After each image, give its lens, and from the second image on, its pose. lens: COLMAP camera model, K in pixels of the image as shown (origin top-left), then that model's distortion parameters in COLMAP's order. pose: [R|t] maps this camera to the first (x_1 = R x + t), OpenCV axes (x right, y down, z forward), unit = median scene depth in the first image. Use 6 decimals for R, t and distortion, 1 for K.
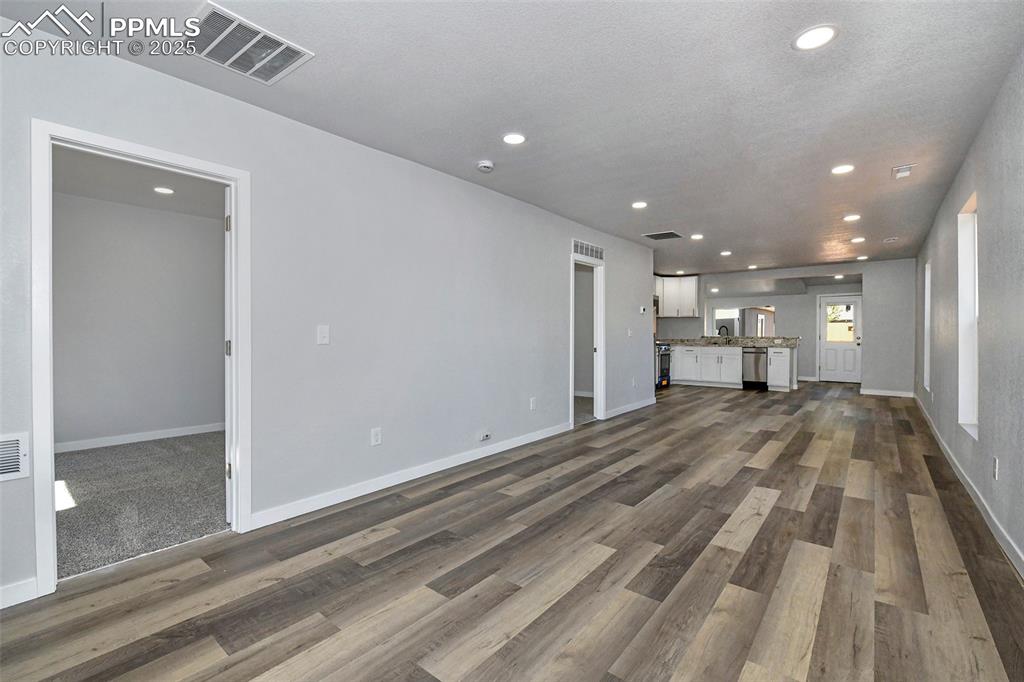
lens RADIAL K [[472.5, 0, 512.0], [0, 472.5, 341.0], [0, 0, 1]] dist [-0.018758, 0.000043]
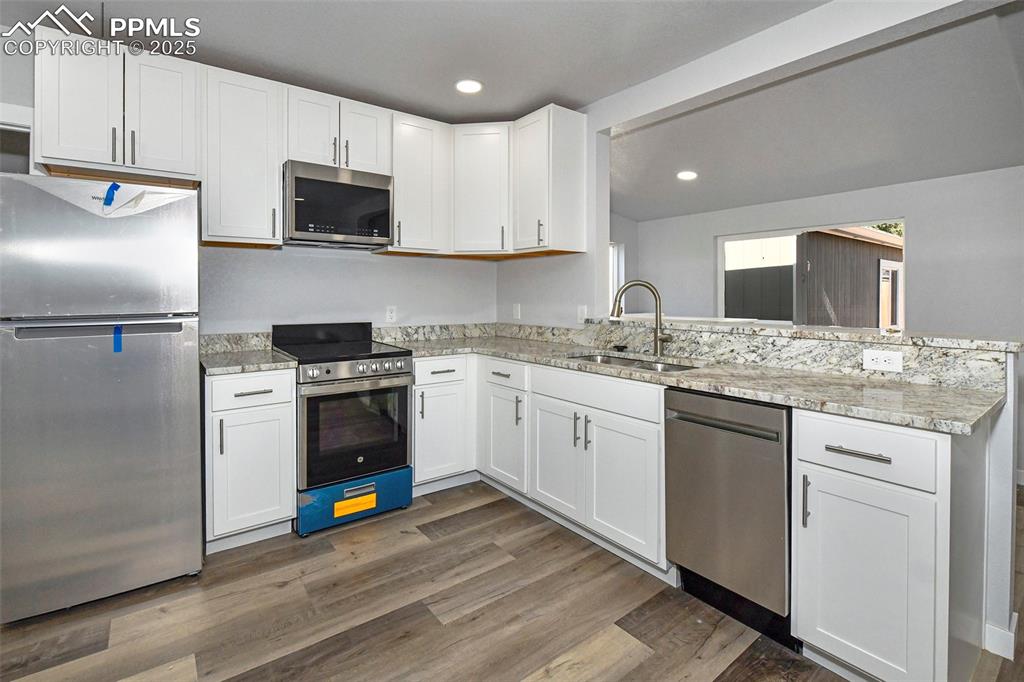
lens RADIAL K [[459.0, 0, 491.5], [0, 459.0, 292.1], [0, 0, 1]] dist [-0.012930, -0.000697]
pose [[0.958150, -0.002013, -0.286261, 0.446252], [-0.006723, 0.999541, -0.029531, -0.018769], [0.286189, 0.030220, 0.957696, 0.745676]]
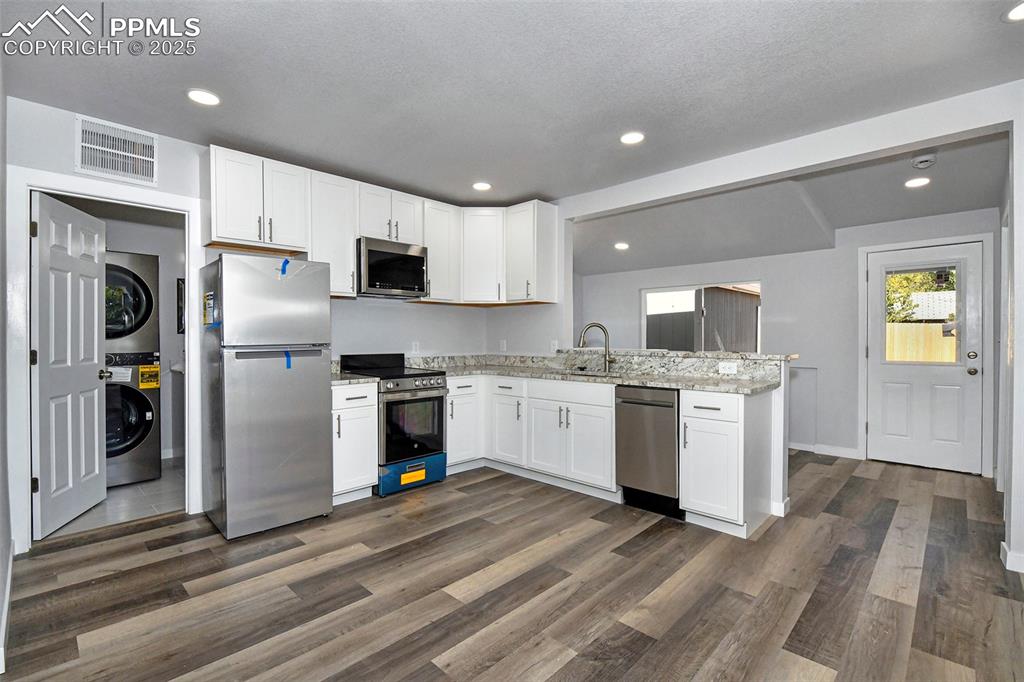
lens RADIAL K [[484.7, 0, 516.6], [0, 484.7, 340.3], [0, 0, 1]] dist [-0.012958, -0.001255]
pose [[0.996856, -0.001776, -0.079210, 0.419807], [0.000534, 0.999877, -0.015703, -0.012855], [0.079228, 0.015612, 0.996734, 0.607157]]
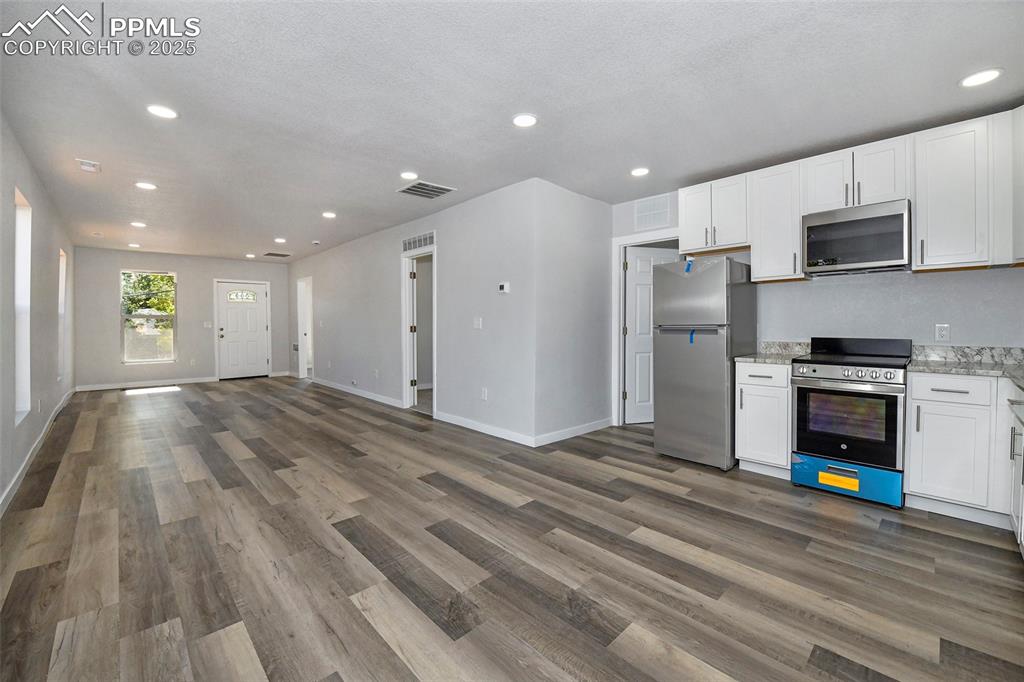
lens RADIAL K [[459.8, 0, 508.6], [0, 459.8, 329.7], [0, 0, 1]] dist [-0.023151, -0.000325]
pose [[-0.195506, 0.007542, -0.980673, 0.624709], [-0.022706, 0.999668, 0.012215, -0.012236], [0.980440, 0.024655, -0.195270, 0.797177]]
